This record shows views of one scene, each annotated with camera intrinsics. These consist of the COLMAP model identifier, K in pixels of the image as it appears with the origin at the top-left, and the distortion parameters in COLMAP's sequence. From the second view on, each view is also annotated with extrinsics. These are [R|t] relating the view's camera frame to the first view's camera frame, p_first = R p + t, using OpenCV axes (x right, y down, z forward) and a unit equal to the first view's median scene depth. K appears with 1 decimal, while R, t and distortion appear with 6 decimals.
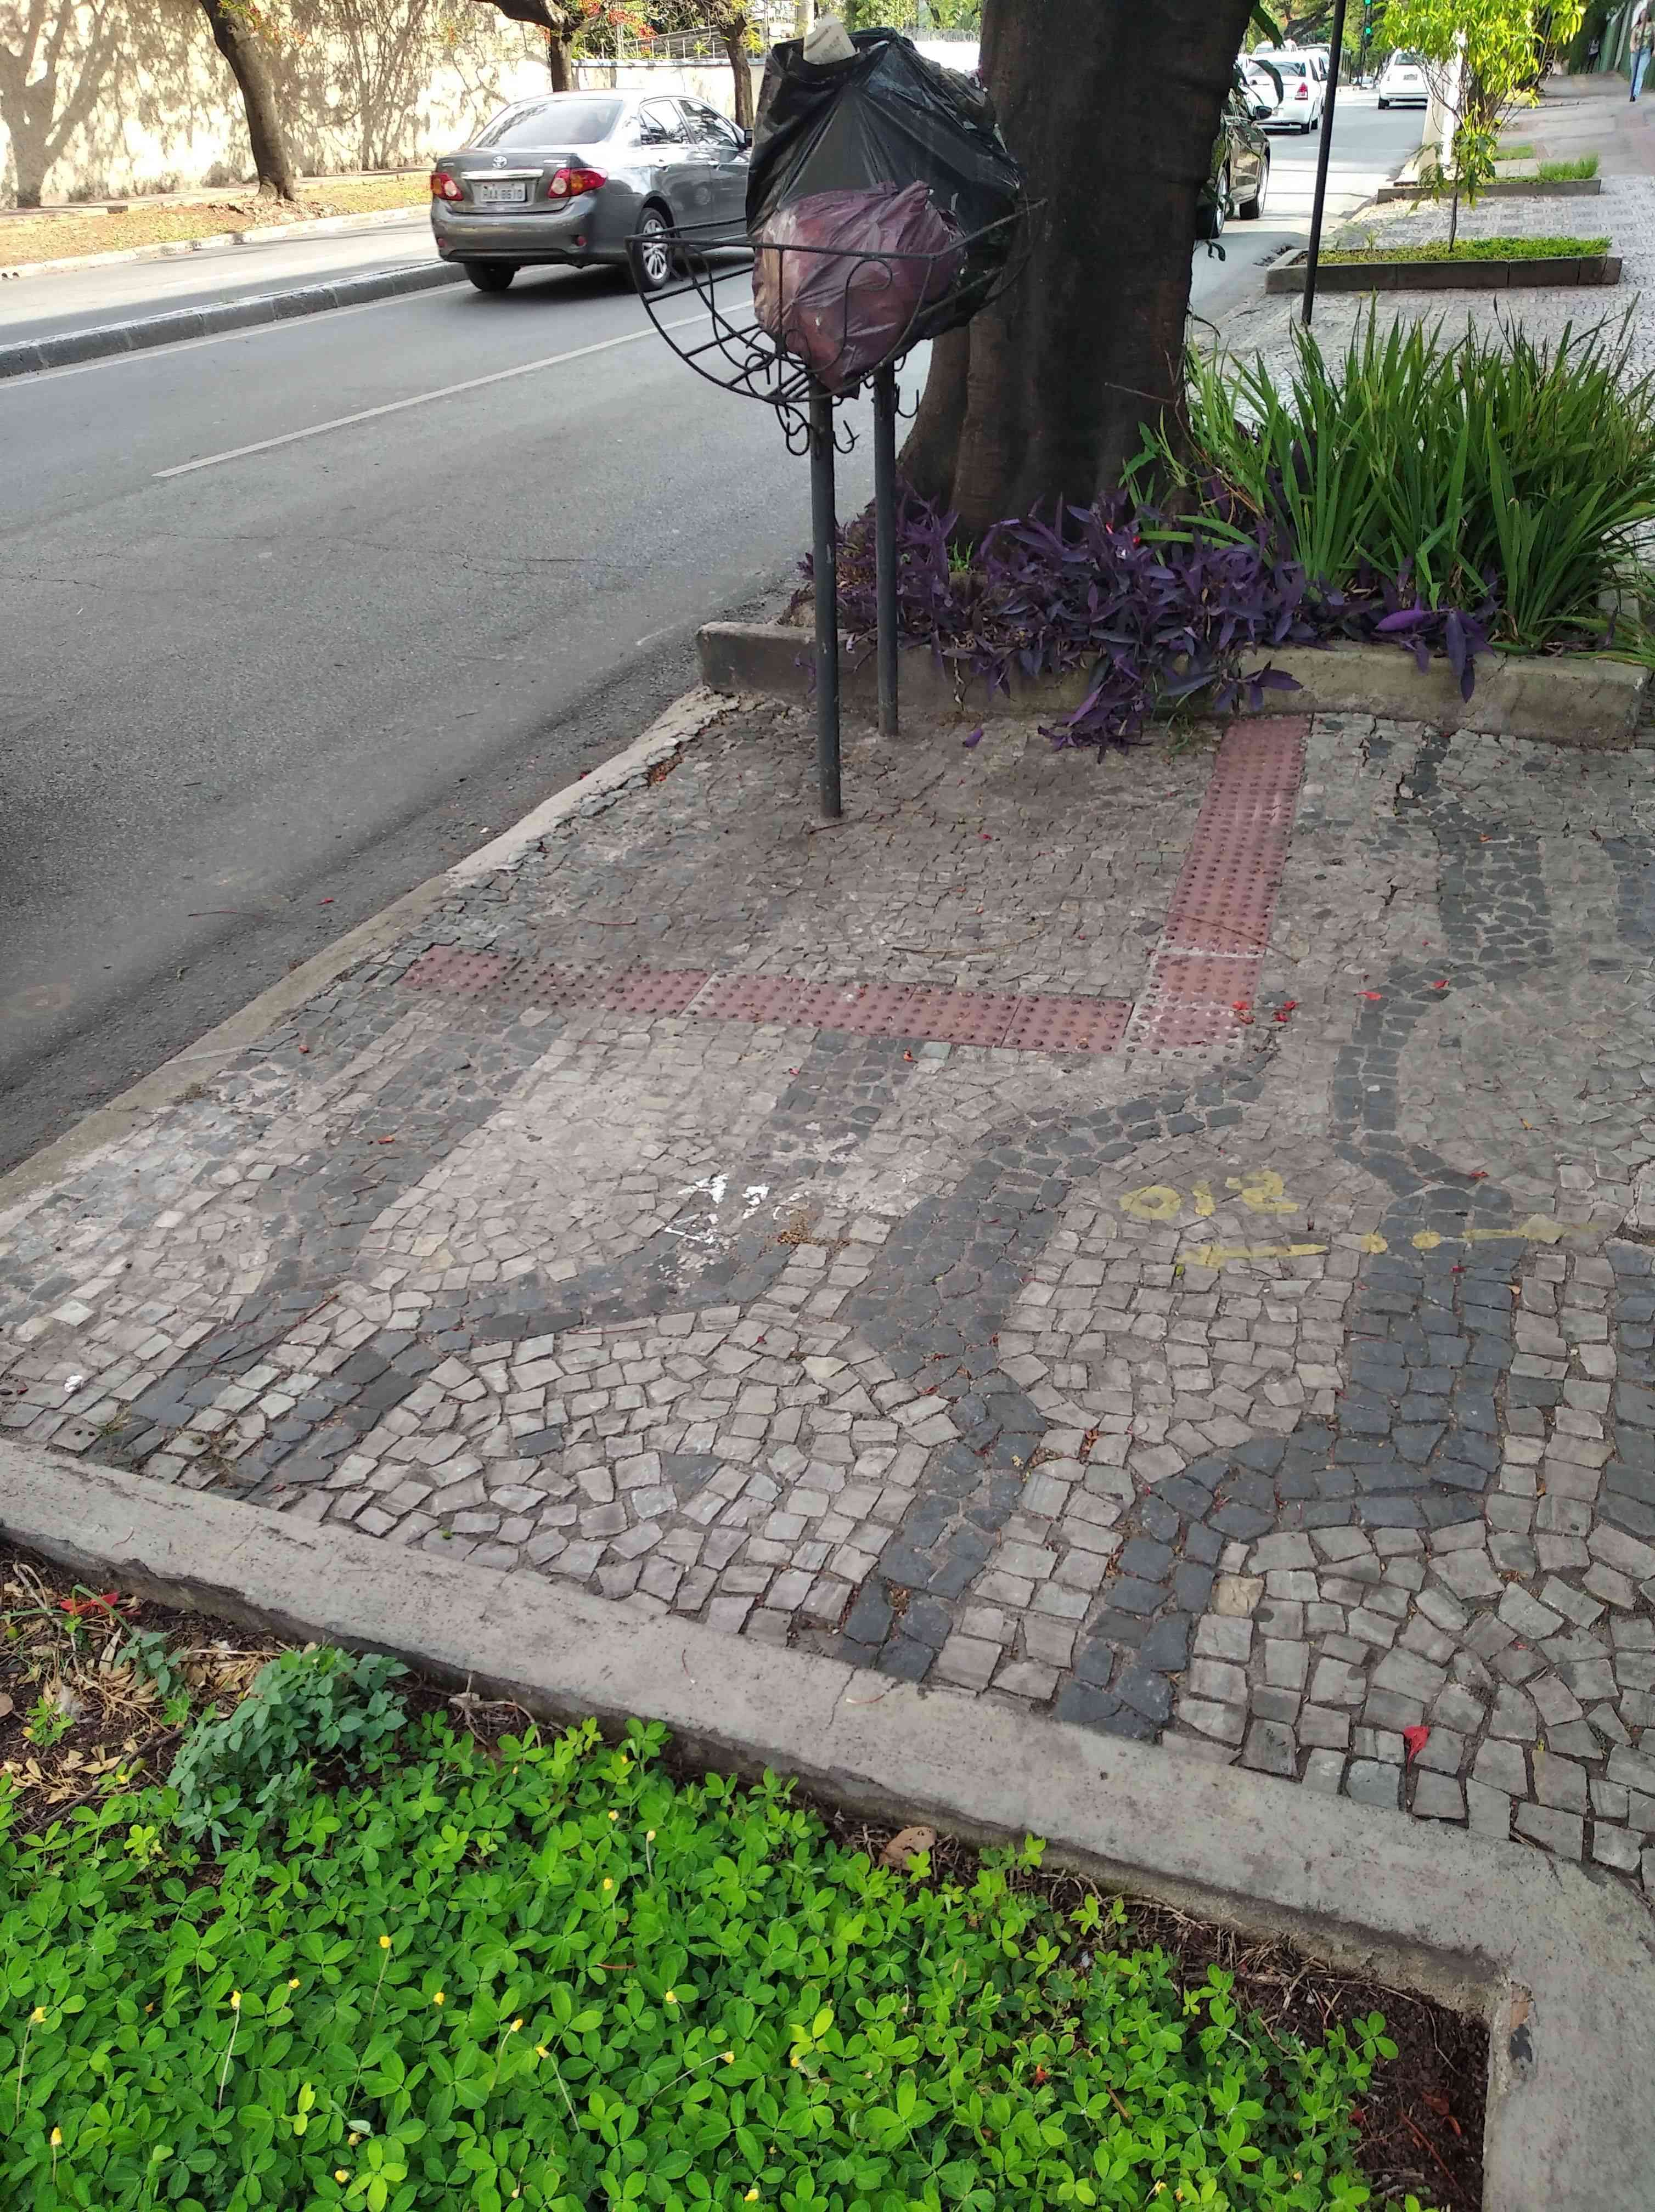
lens RADIAL K [[1691.1, 0, 827.5], [0, 1691.1, 1106.0], [0, 0, 1]] dist [0.062219, -0.128802]
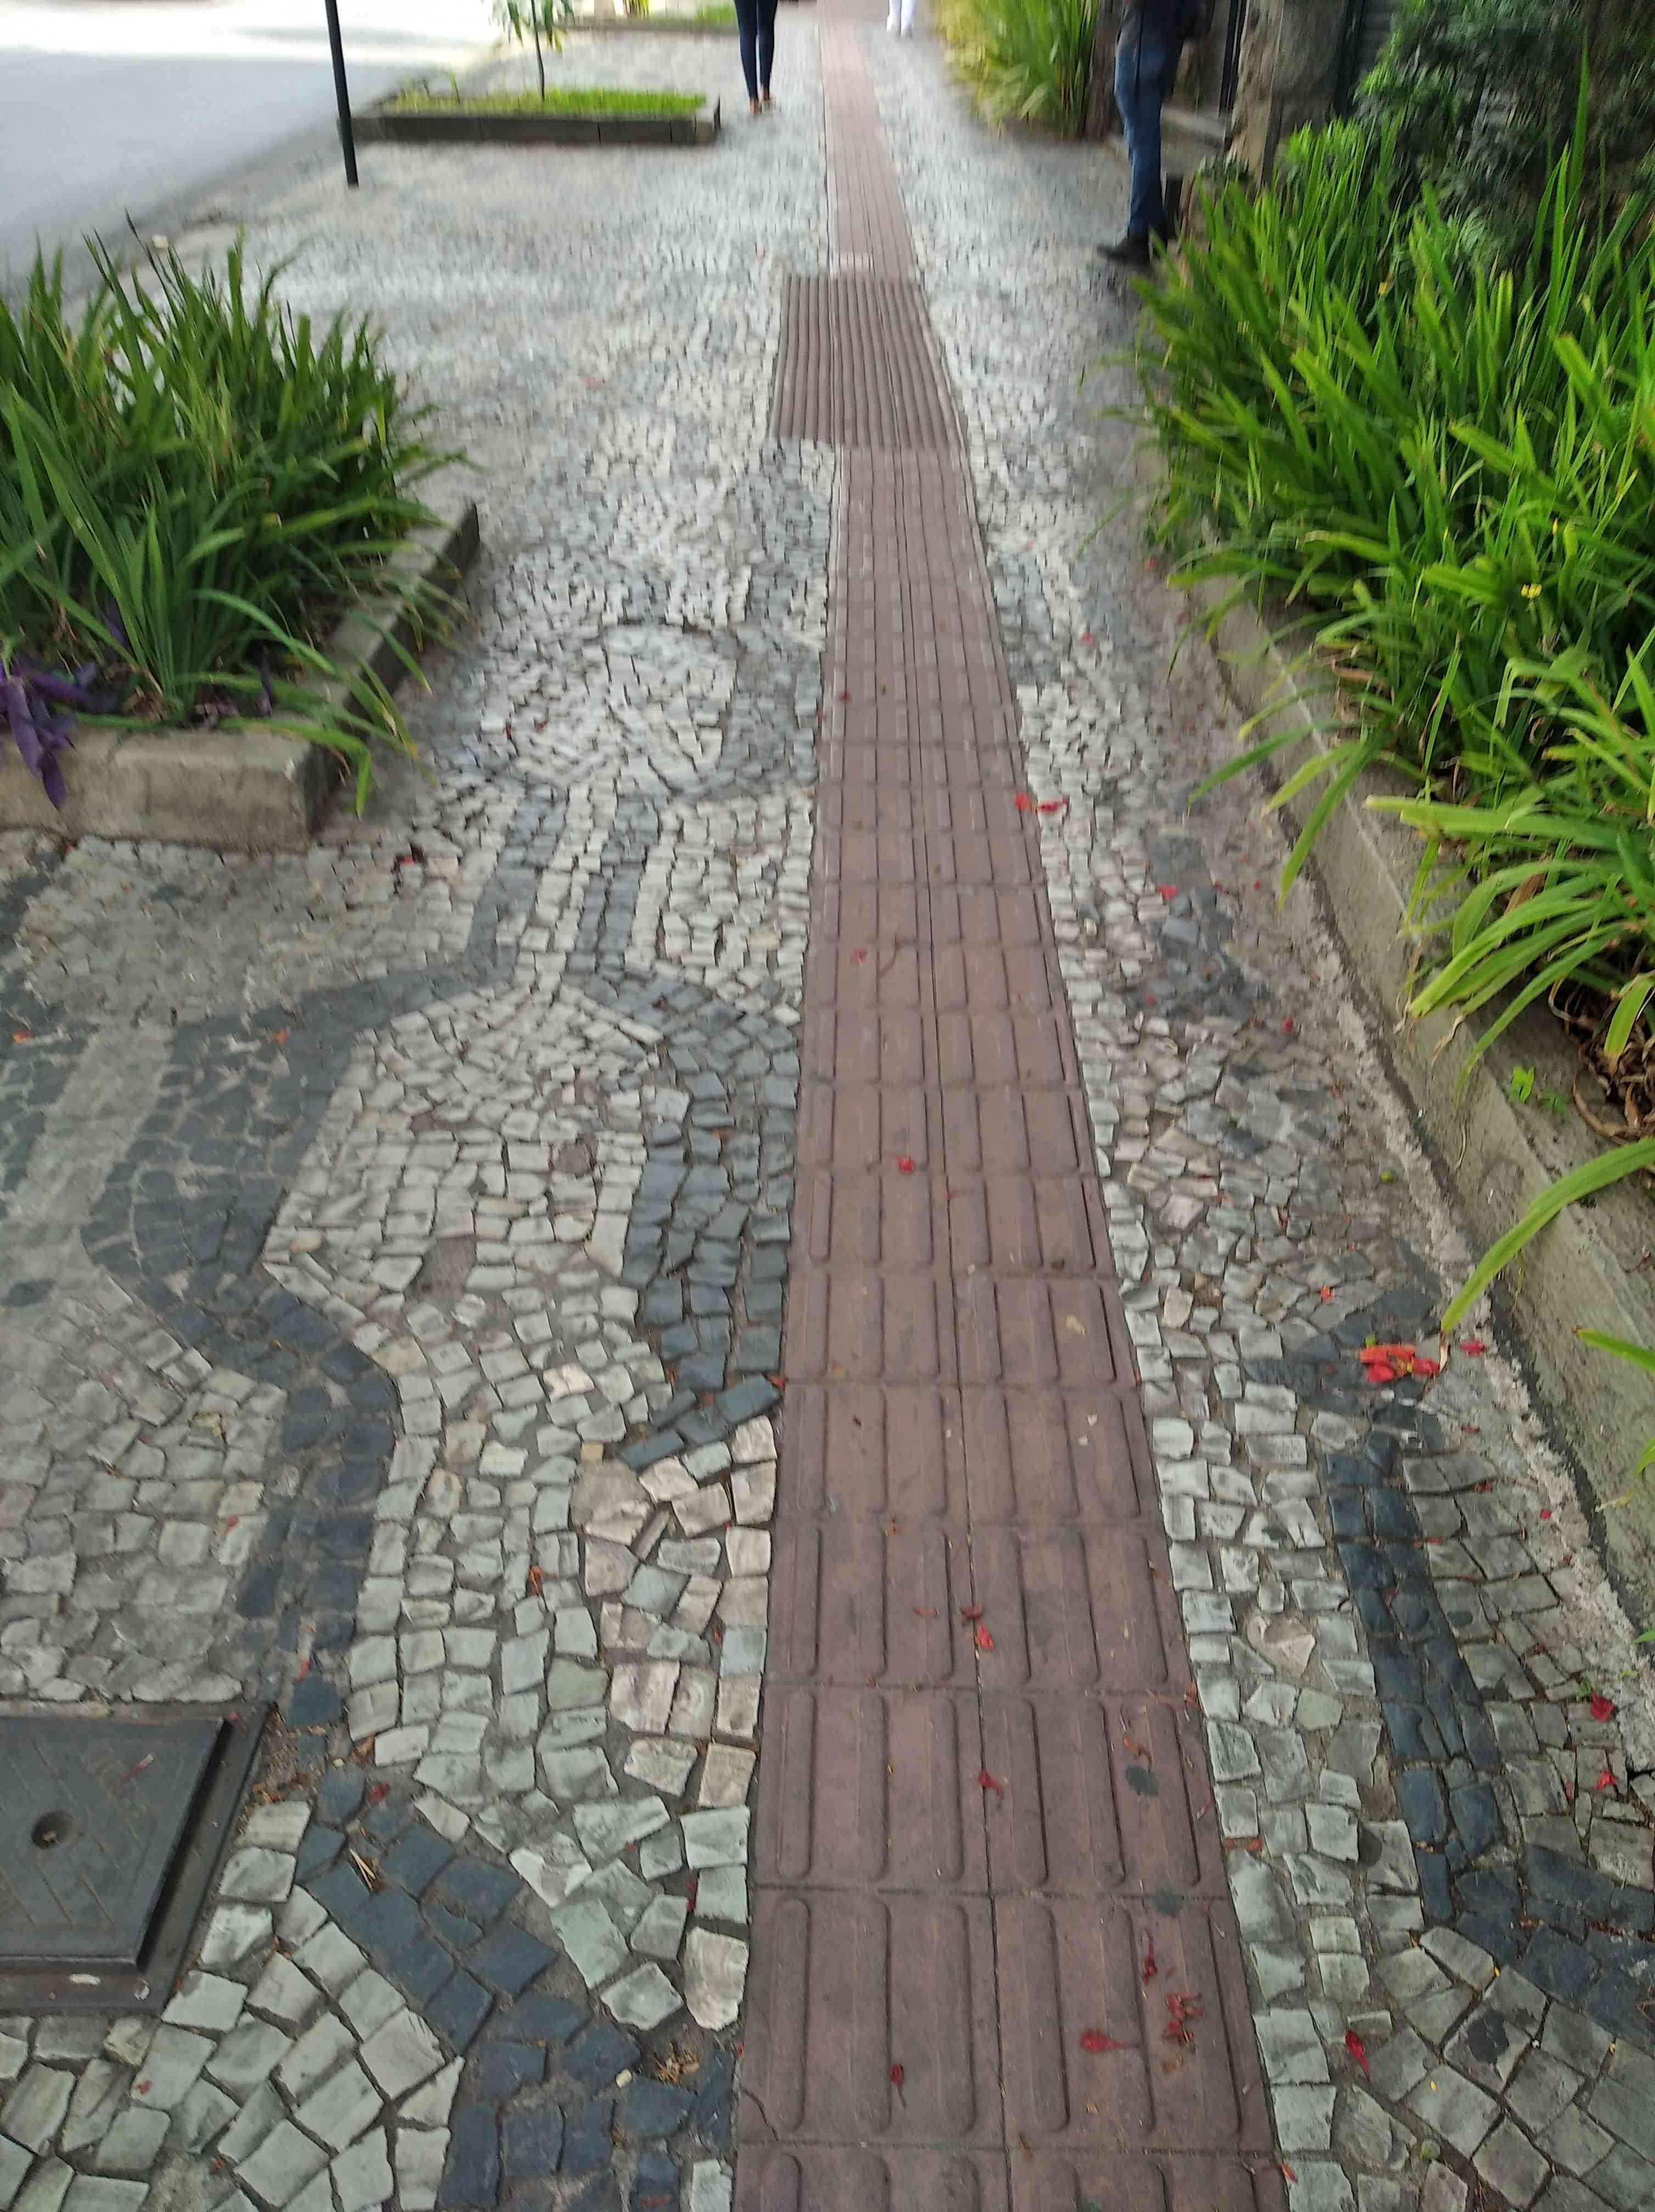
lens RADIAL K [[1668.0, 0, 852.8], [0, 1668.0, 1165.1], [0, 0, 1]] dist [0.060272, -0.123656]
pose [[0.928081, -0.160267, 0.336126, 0.728814], [0.122187, 0.983733, 0.131677, -0.243807], [-0.351762, -0.081136, 0.932567, 0.357981]]
